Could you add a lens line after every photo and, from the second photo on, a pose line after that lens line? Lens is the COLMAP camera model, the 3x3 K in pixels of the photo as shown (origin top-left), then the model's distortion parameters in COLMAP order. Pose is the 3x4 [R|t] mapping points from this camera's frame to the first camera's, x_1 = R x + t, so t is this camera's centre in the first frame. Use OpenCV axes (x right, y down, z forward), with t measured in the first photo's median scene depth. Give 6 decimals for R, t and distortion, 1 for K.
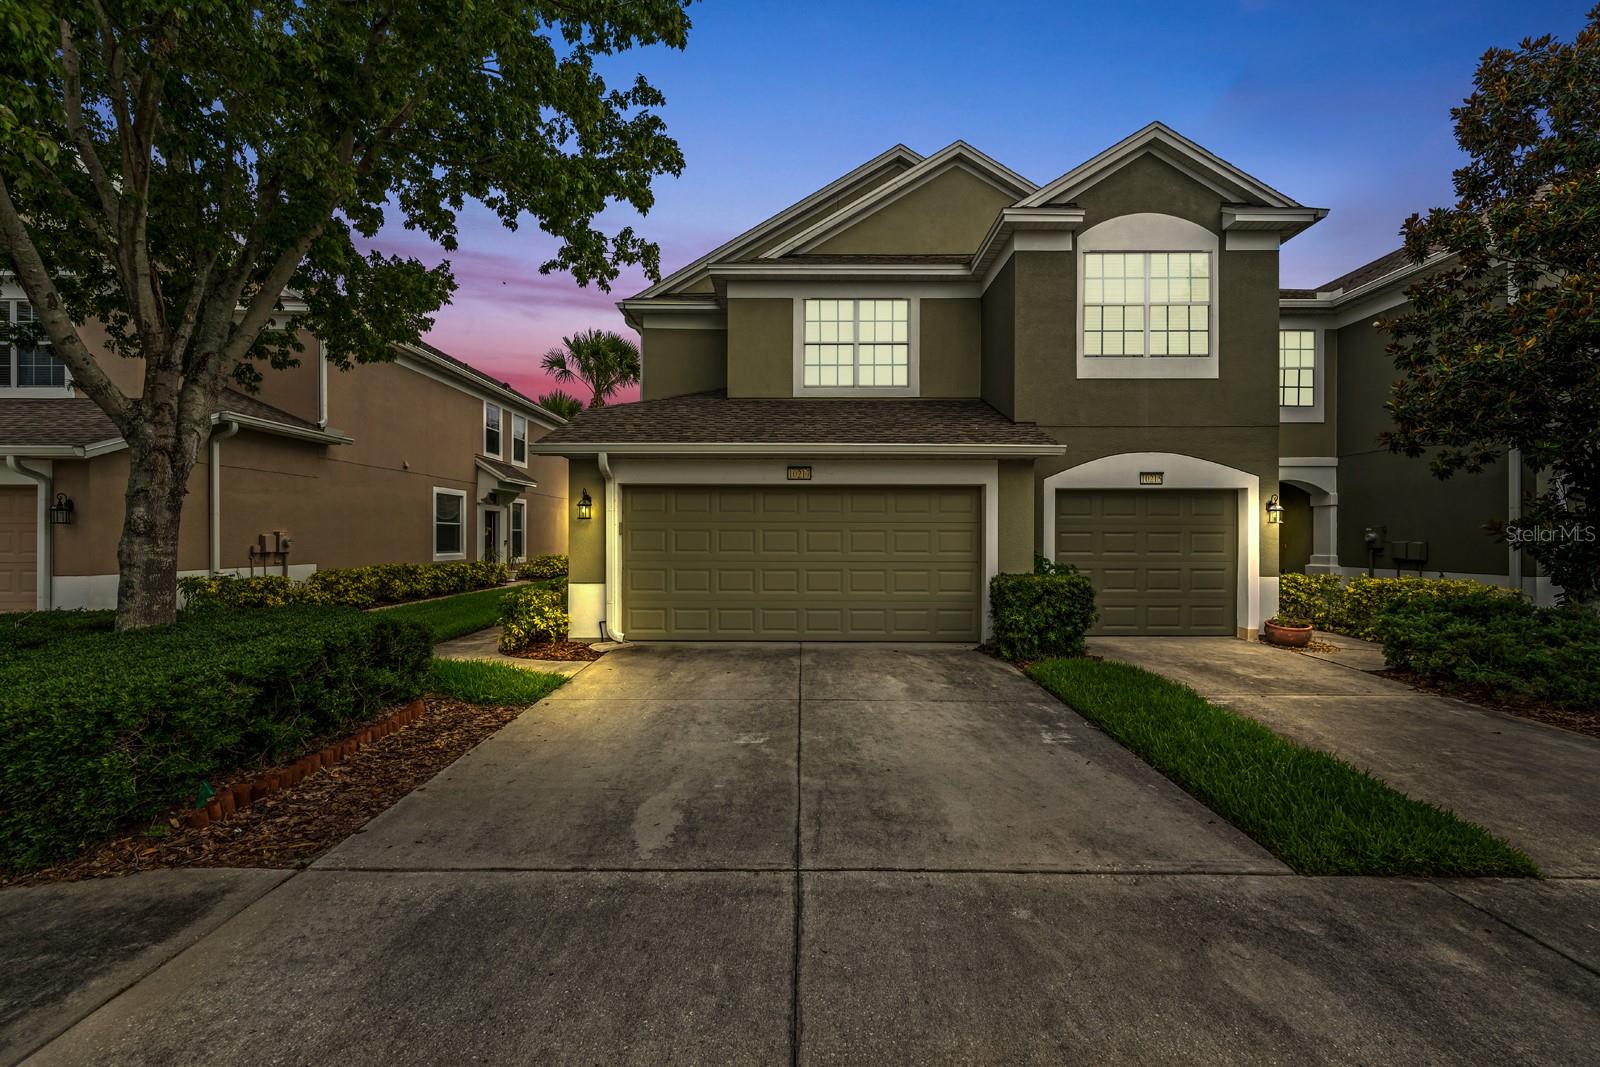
lens RADIAL K [[651.1, 0, 800.0], [0, 651.1, 533.5], [0, 0, 1]] dist [0.000162, -0.000506]
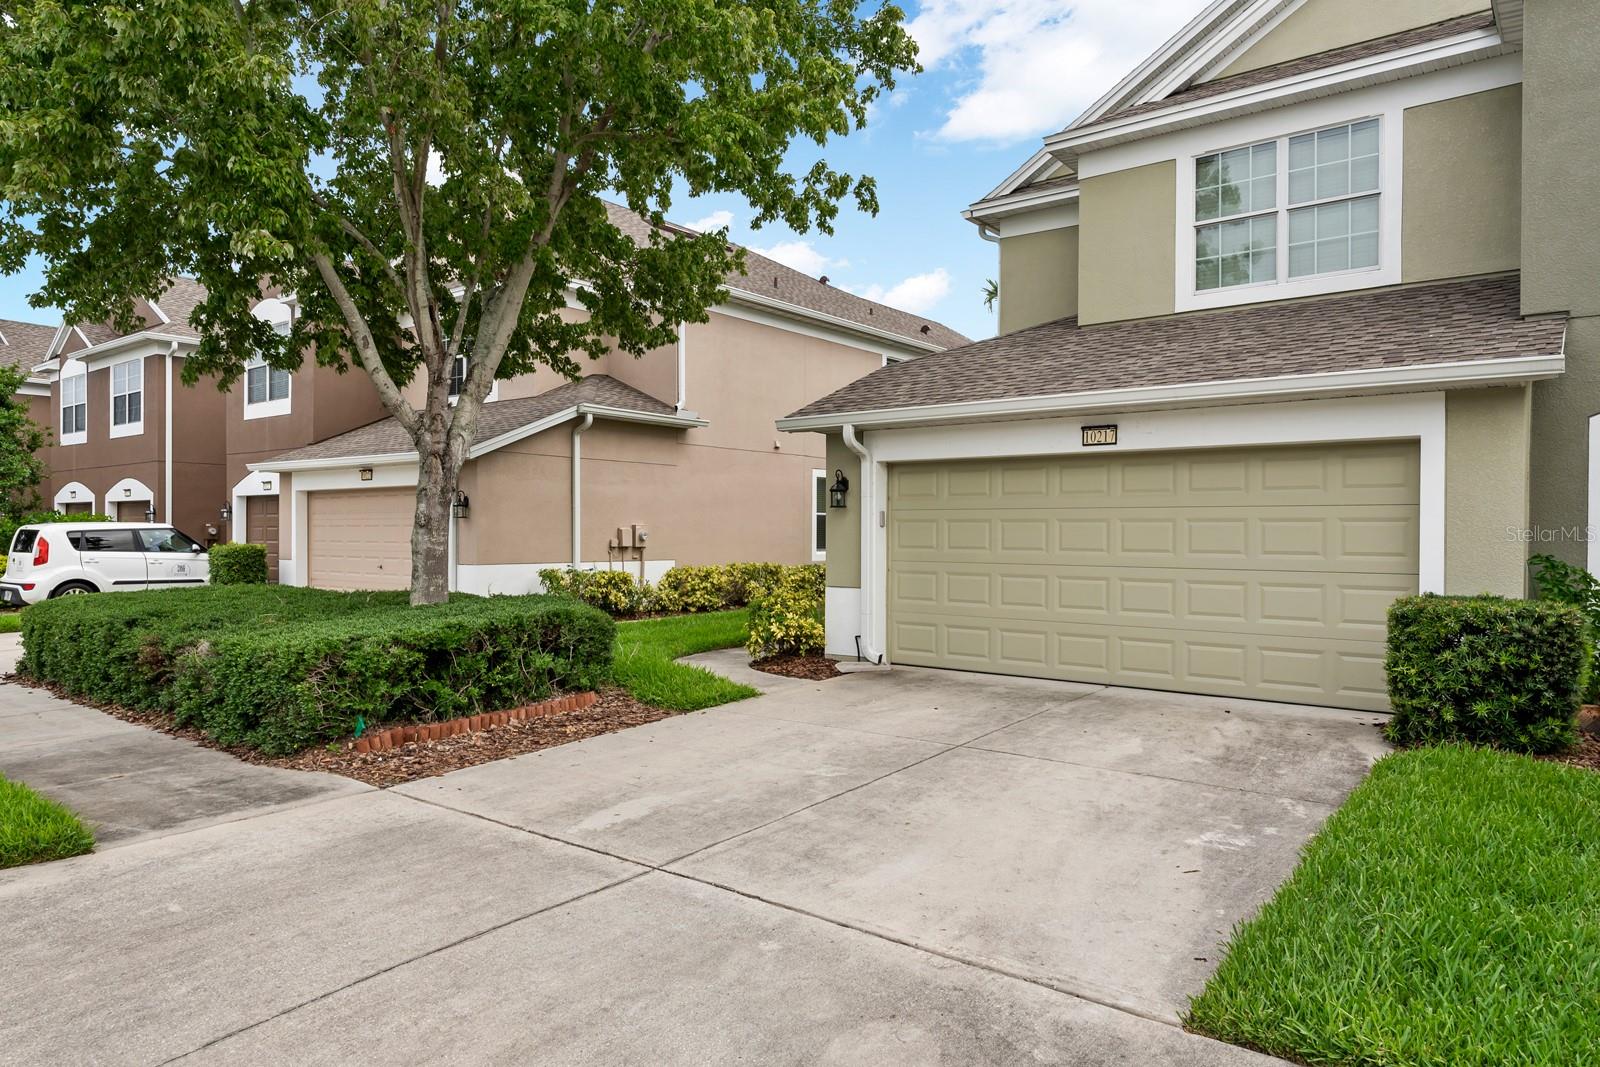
lens RADIAL K [[1019.4, 0, 804.5], [0, 1019.4, 526.1], [0, 0, 1]] dist [0.001548, 0.000543]
pose [[0.790276, -0.002683, -0.612745, 0.619792], [0.001763, 0.999996, -0.002106, 0.005262], [0.612748, 0.000584, 0.790278, -0.038155]]
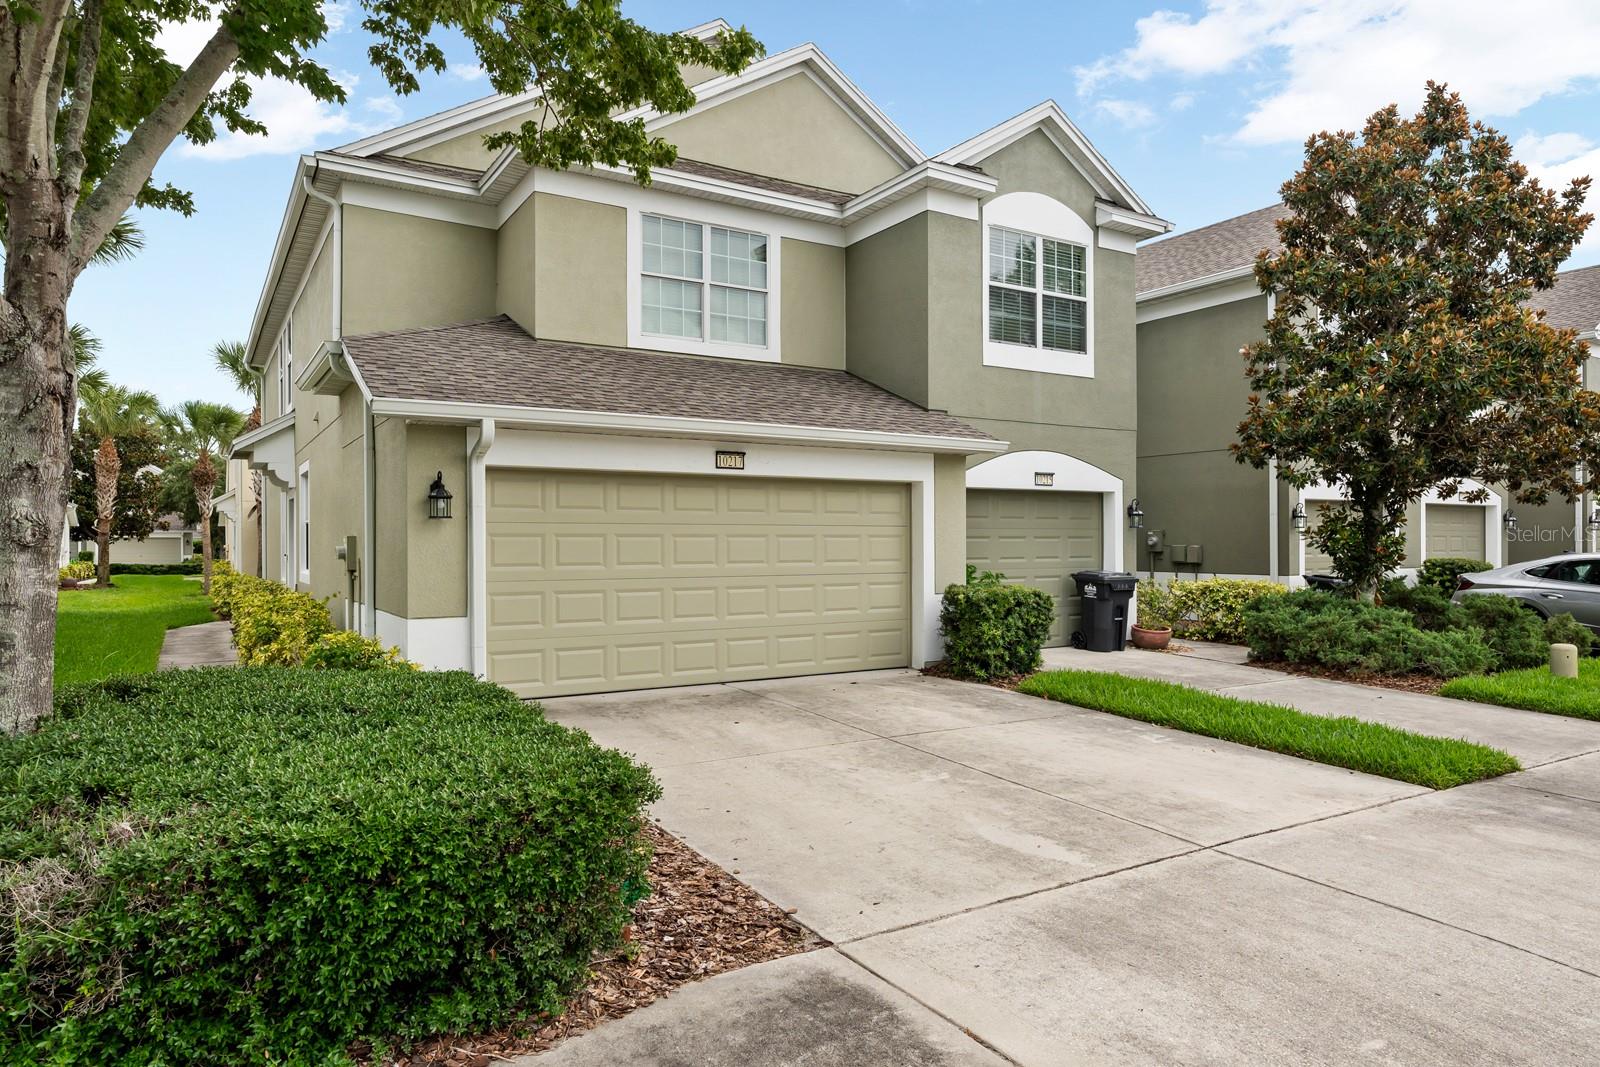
lens RADIAL K [[992.2, 0, 800.0], [0, 992.2, 533.5], [0, 0, 1]] dist [0.000994, -0.002498]
pose [[0.850046, -0.000297, 0.526709, -0.826071], [0.001641, 0.999996, -0.002084, -0.007232], [-0.526707, 0.002636, 0.850043, -0.037519]]
